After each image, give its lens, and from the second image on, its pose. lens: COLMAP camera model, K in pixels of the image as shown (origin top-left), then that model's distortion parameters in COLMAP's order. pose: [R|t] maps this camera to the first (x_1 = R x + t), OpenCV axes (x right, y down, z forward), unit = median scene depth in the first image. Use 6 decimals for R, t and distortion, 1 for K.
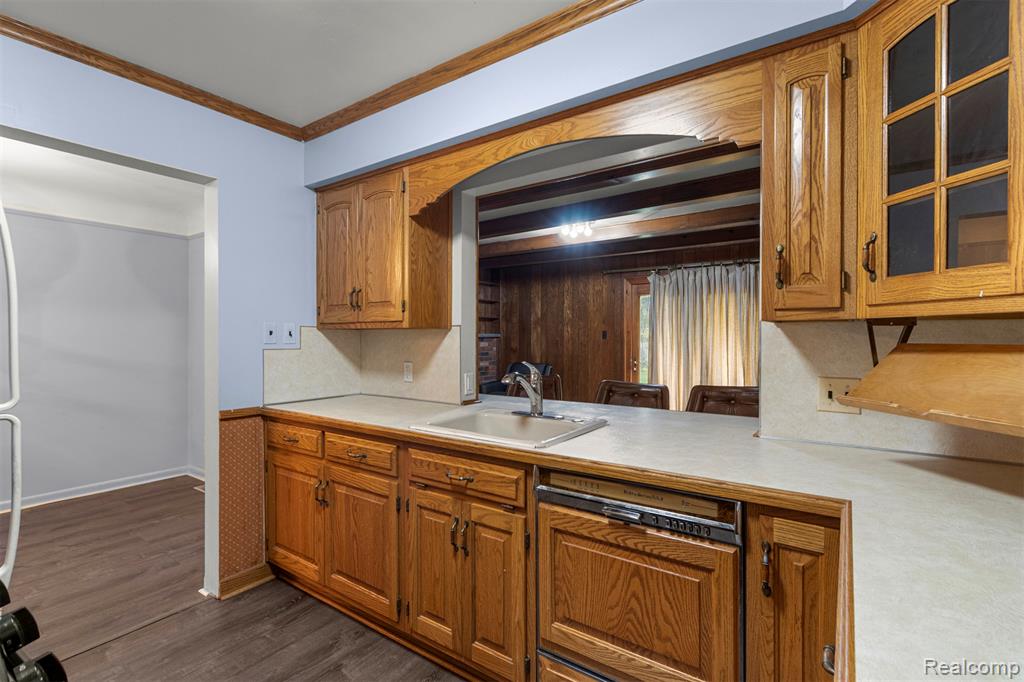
lens RADIAL K [[470.2, 0, 509.1], [0, 470.2, 338.9], [0, 0, 1]] dist [0.004494, -0.001791]
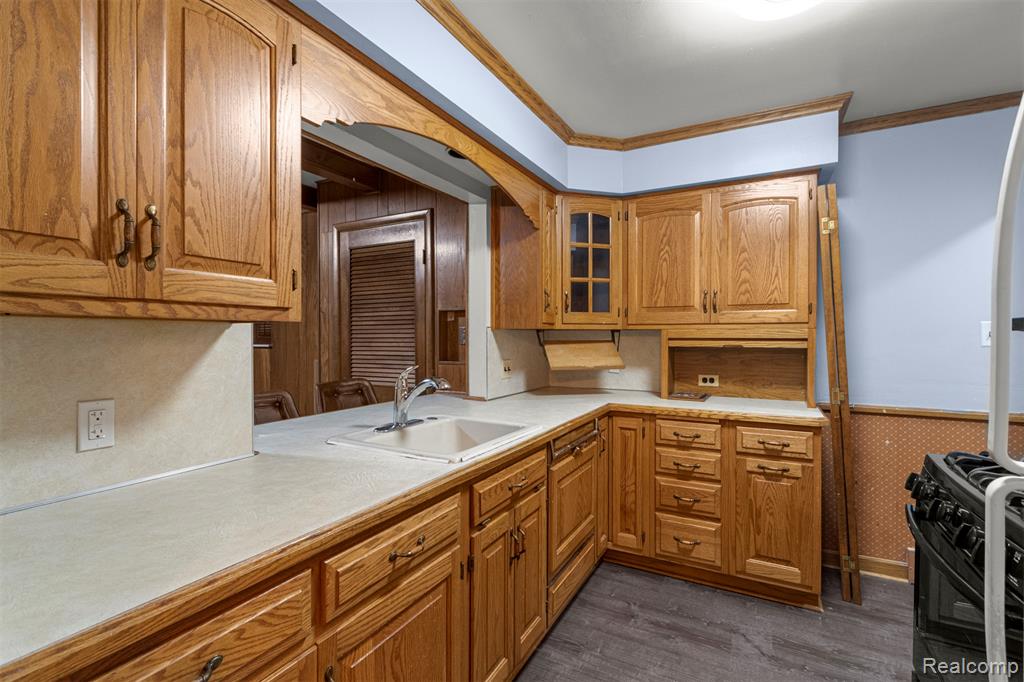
lens RADIAL K [[470.2, 0, 492.0], [0, 470.2, 339.1], [0, 0, 1]] dist [0.004494, -0.001791]
pose [[-0.086902, -0.007076, 0.996192, -0.883043], [0.001314, 0.999973, 0.007218, -0.008640], [-0.996216, 0.001936, -0.086891, 0.943418]]
